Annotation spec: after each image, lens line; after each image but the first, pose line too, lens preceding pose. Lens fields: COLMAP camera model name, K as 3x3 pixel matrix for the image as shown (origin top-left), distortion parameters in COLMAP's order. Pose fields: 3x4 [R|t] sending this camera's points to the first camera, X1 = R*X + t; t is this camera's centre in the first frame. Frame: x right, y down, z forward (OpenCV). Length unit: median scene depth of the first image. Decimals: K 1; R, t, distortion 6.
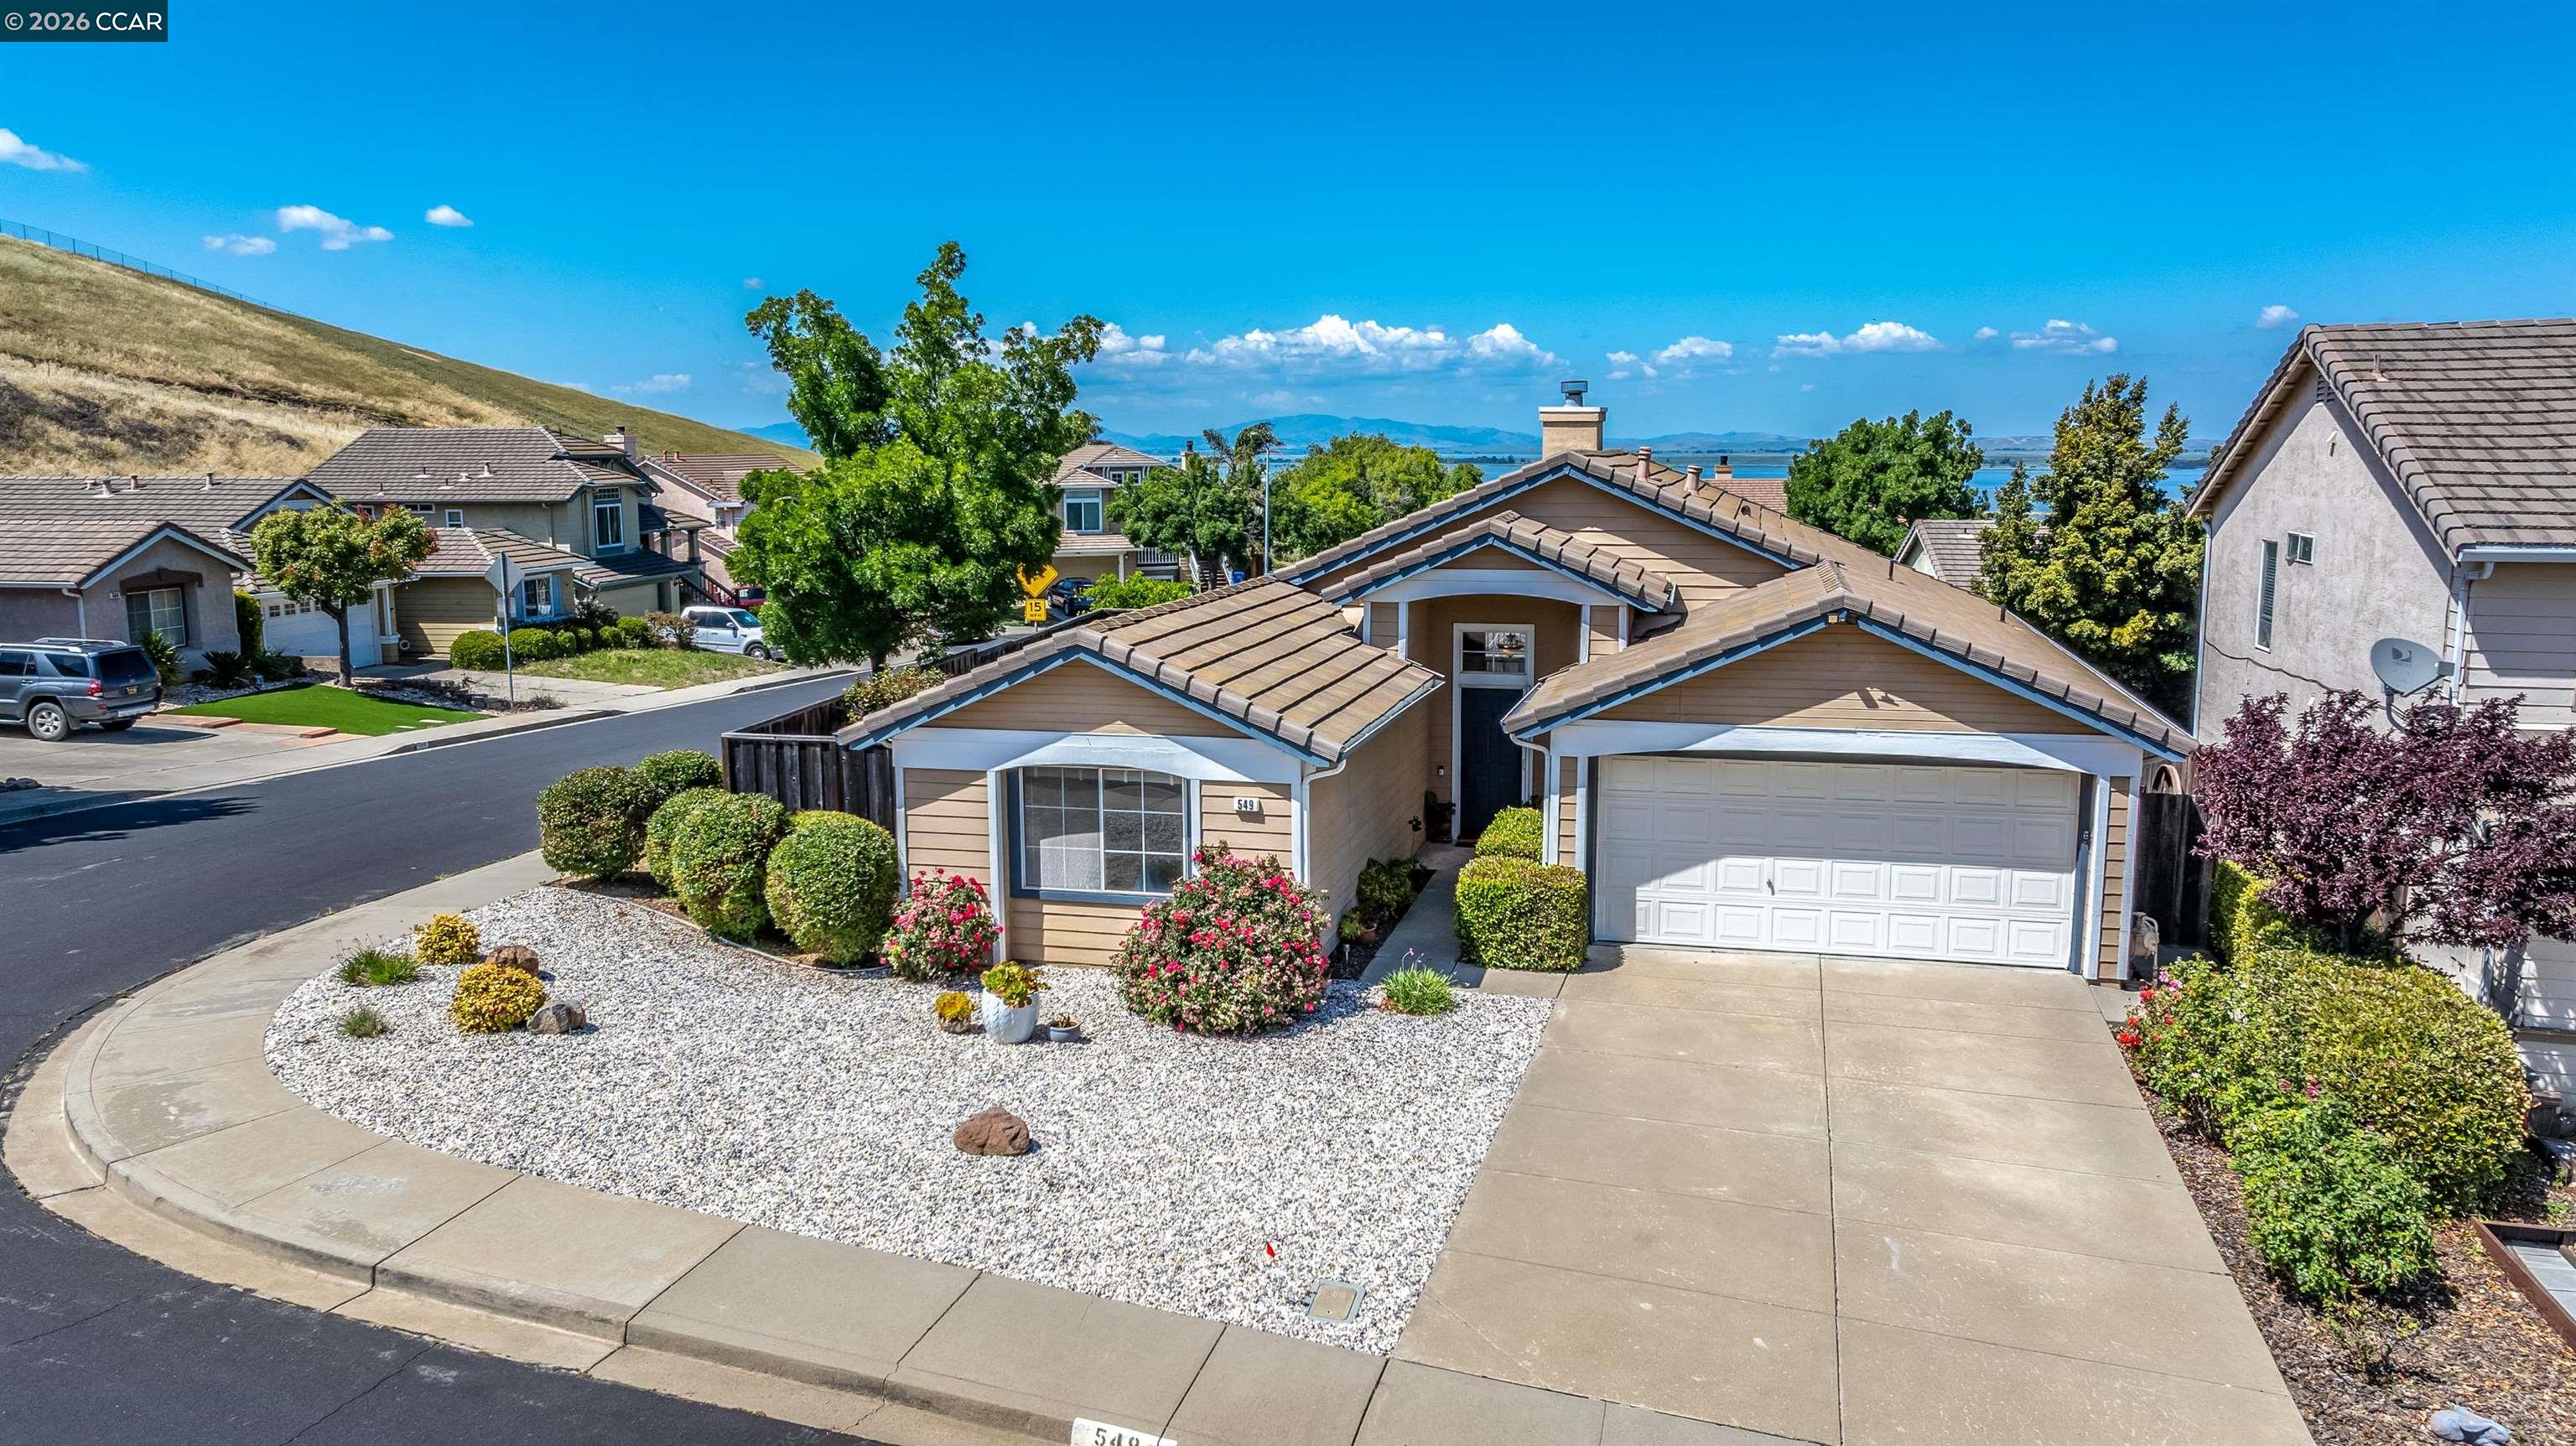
lens RADIAL K [[1815.6, 0, 1288.0], [0, 1815.6, 723.0], [0, 0, 1]] dist [-0.025091, 0.067513]
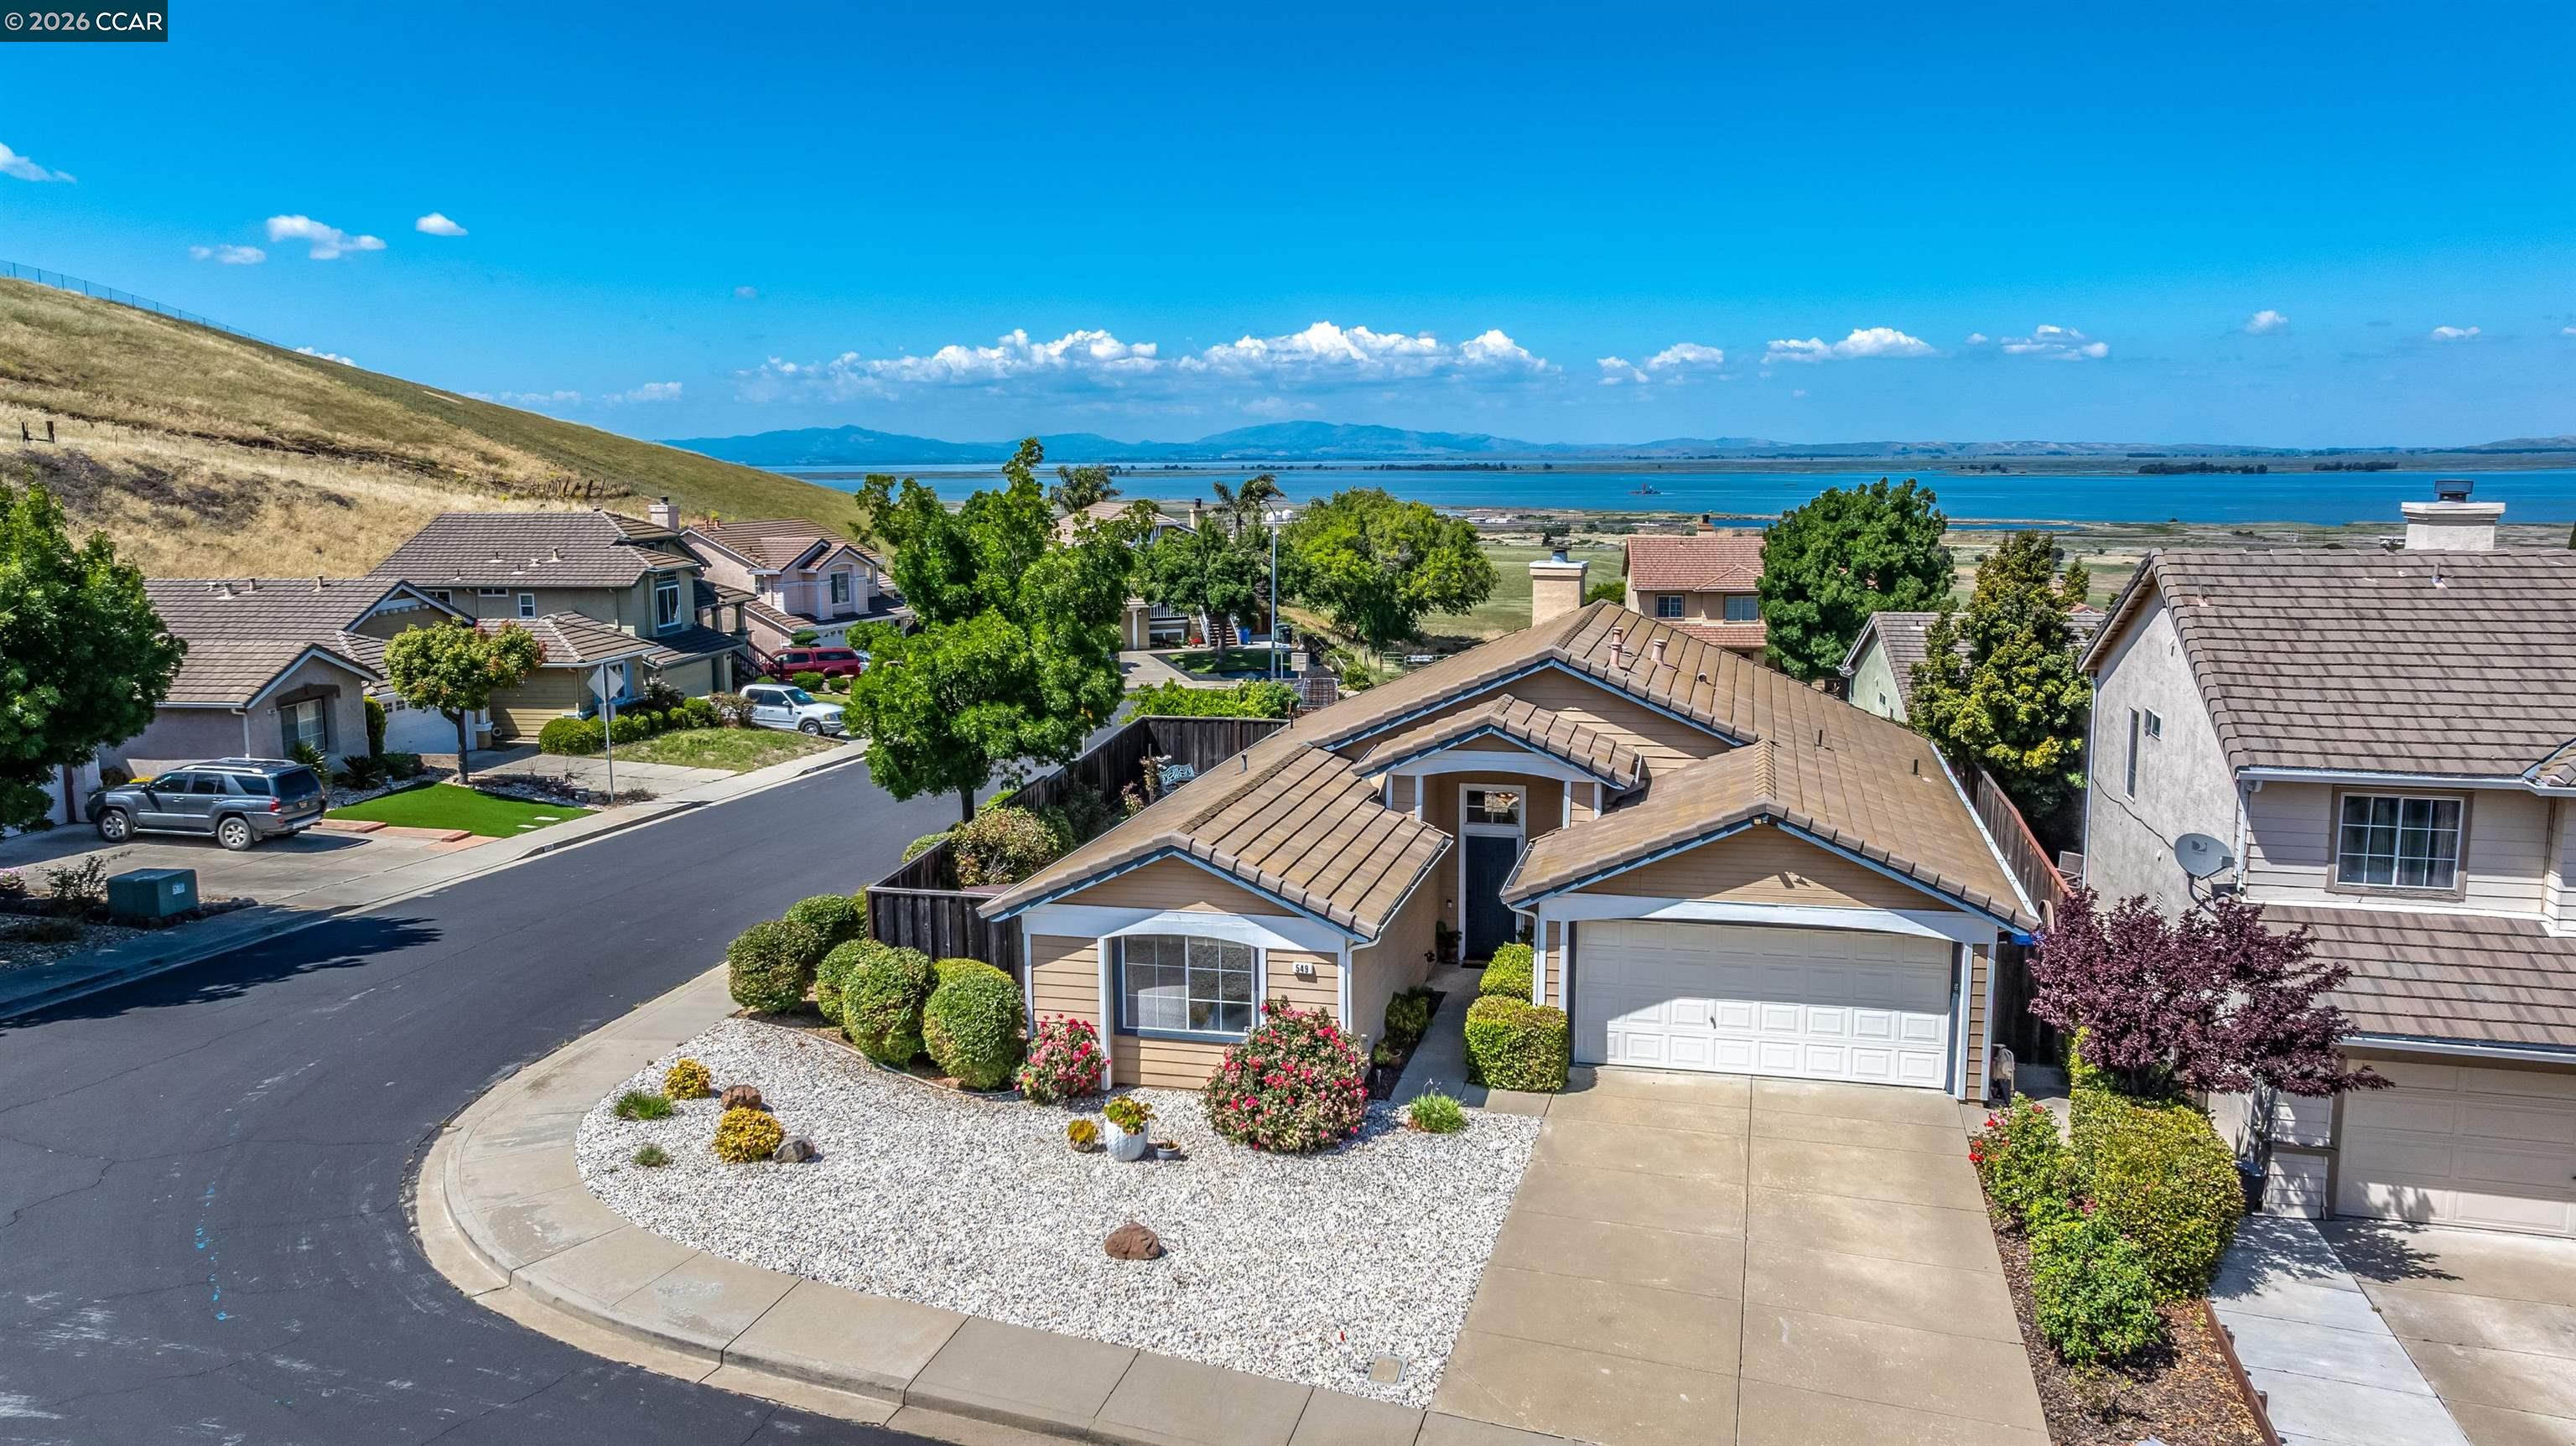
lens RADIAL K [[1831.6, 0, 1288.0], [0, 1831.6, 723.0], [0, 0, 1]] dist [-0.010553, 0.035429]
pose [[0.999982, -0.003169, 0.005132, -0.026376], [0.003163, 0.999994, 0.001233, -0.087148], [-0.005135, -0.001216, 0.999986, -0.199661]]
